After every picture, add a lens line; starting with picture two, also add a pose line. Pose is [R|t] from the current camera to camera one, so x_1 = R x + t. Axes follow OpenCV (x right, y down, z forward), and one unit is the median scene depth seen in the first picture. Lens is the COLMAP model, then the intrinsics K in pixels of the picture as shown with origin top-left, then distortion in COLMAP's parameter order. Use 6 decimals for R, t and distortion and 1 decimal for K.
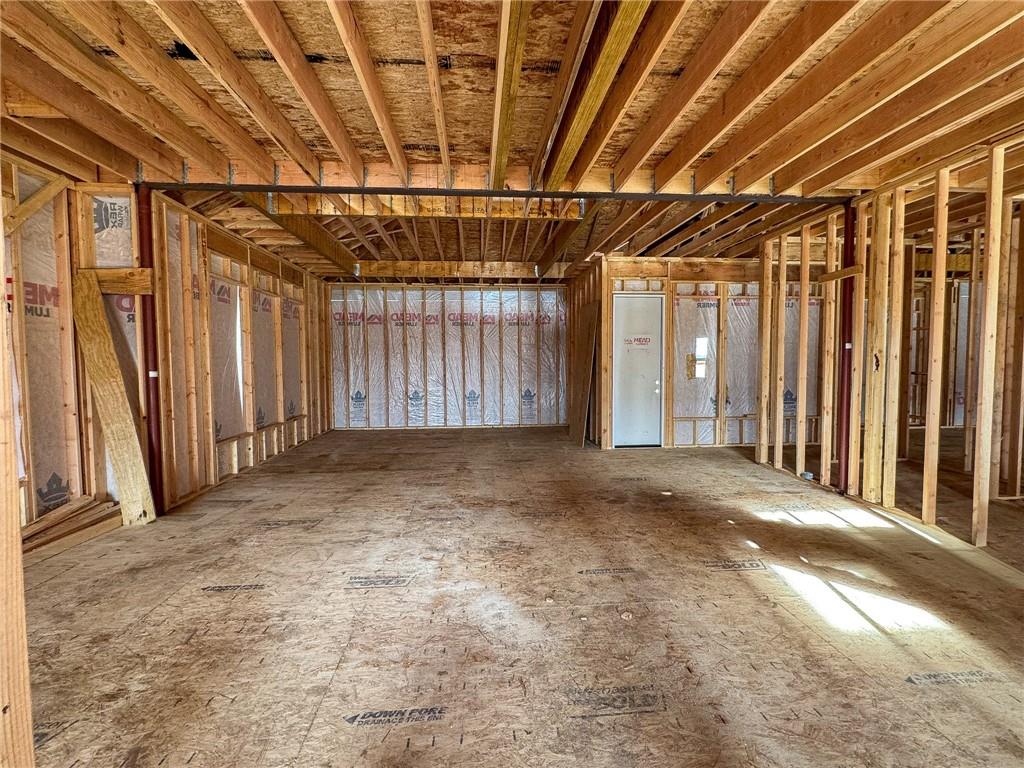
lens RADIAL K [[469.0, 0, 517.3], [0, 469.0, 384.8], [0, 0, 1]] dist [-0.000371, -0.000488]
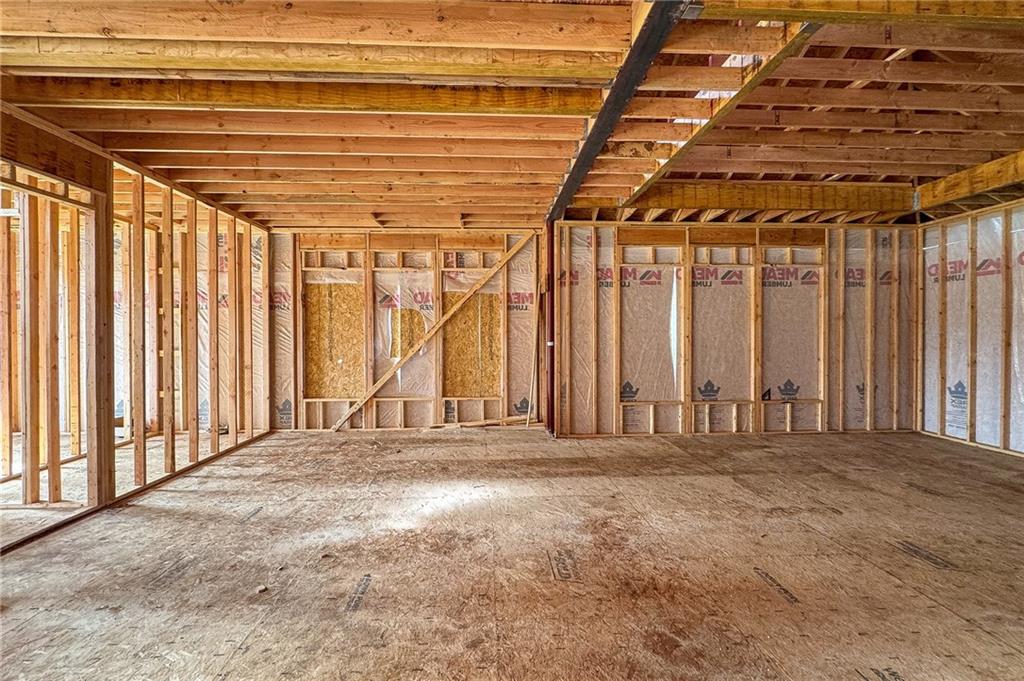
lens RADIAL K [[469.7, 0, 515.3], [0, 469.7, 340.9], [0, 0, 1]] dist [0.000381, 0.000481]
pose [[-0.026955, 0.023177, -0.999368, 0.422146], [-0.050122, 0.998442, 0.024507, -0.036201], [0.998379, 0.050751, -0.025751, 0.530780]]
